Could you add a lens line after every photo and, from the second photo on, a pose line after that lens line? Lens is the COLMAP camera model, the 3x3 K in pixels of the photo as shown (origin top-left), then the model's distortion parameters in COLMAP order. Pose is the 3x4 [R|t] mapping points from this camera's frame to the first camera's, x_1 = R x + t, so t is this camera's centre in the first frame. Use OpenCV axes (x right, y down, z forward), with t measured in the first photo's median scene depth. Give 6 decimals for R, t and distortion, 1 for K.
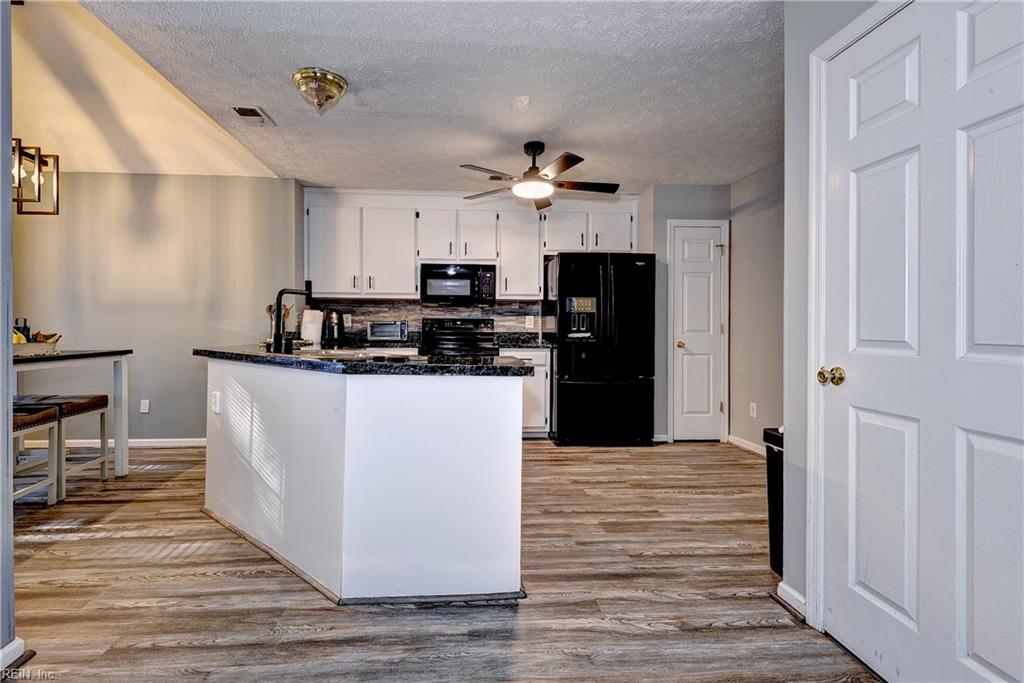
lens RADIAL K [[484.3, 0, 463.7], [0, 484.3, 325.5], [0, 0, 1]] dist [0.038081, -0.026924]
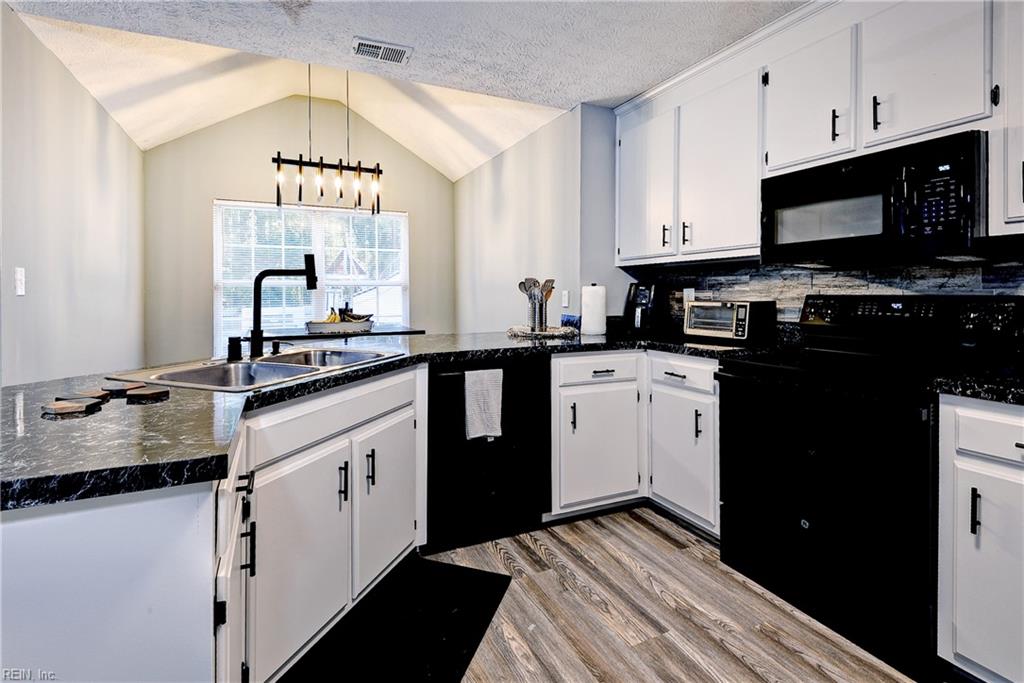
lens RADIAL K [[475.7, 0, 513.1], [0, 475.7, 294.1], [0, 0, 1]] dist [0.009715, -0.000533]
pose [[0.383057, -0.005312, -0.923710, 0.328501], [0.008969, 0.999958, -0.002031, -0.024140], [0.923681, -0.007507, 0.383088, 0.794586]]
